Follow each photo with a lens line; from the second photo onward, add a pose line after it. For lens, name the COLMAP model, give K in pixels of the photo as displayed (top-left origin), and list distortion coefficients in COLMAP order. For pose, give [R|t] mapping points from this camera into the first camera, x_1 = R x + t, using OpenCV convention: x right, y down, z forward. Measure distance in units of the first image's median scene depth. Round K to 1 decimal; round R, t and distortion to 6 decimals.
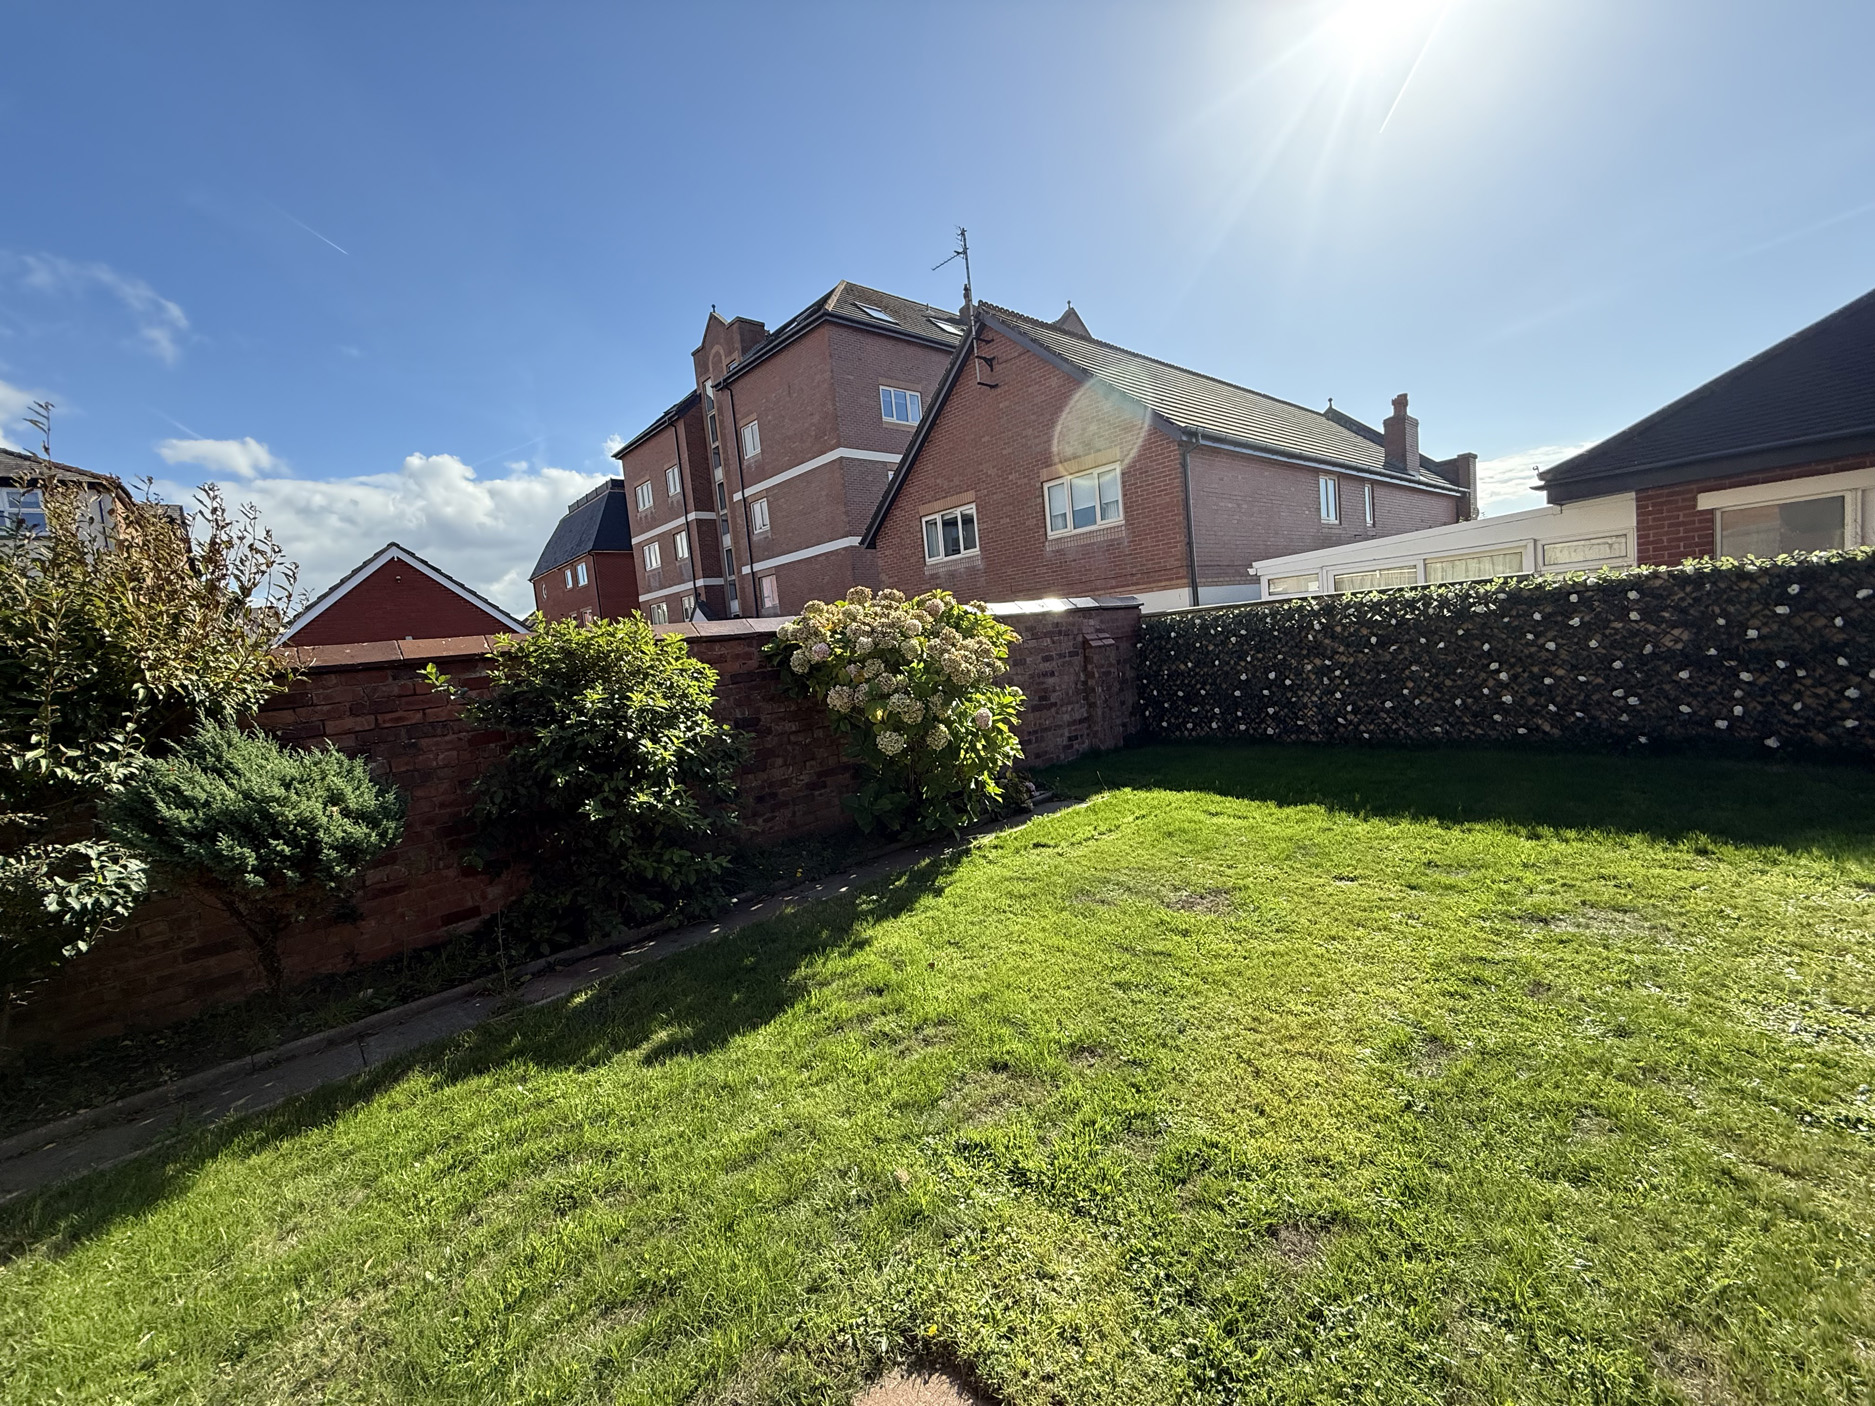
lens RADIAL K [[752.0, 0, 935.9], [0, 752.0, 697.4], [0, 0, 1]] dist [0.000285, 0.000083]
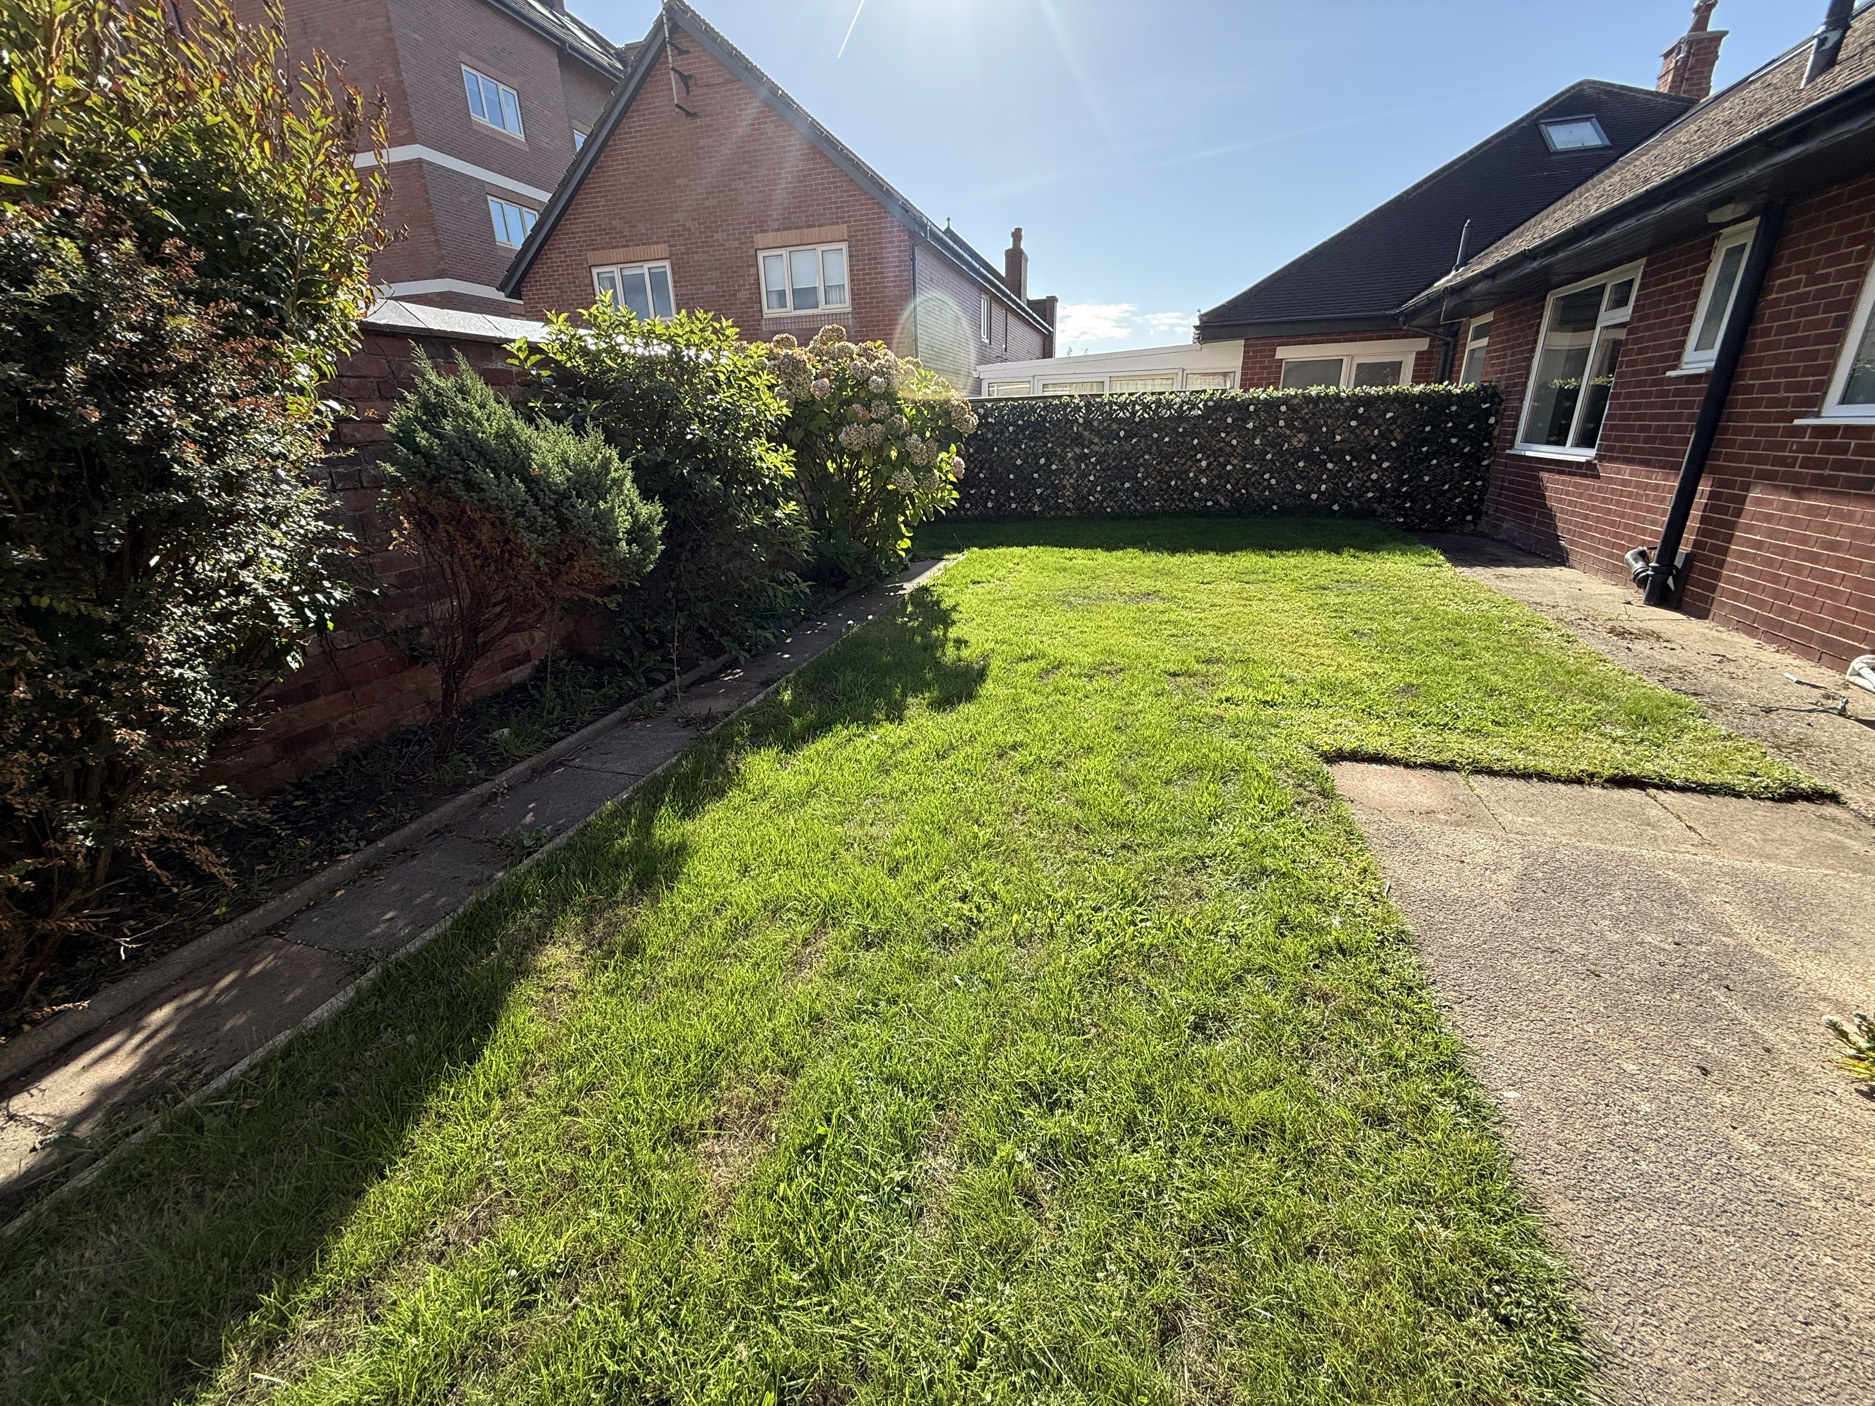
lens RADIAL K [[752.0, 0, 931.9], [0, 752.0, 702.5], [0, 0, 1]] dist [0.000285, 0.000083]
pose [[0.846978, -0.112013, 0.519693, -0.489369], [-0.013159, 0.972835, 0.231127, 0.092405], [-0.531465, -0.202598, 0.822496, 0.009496]]
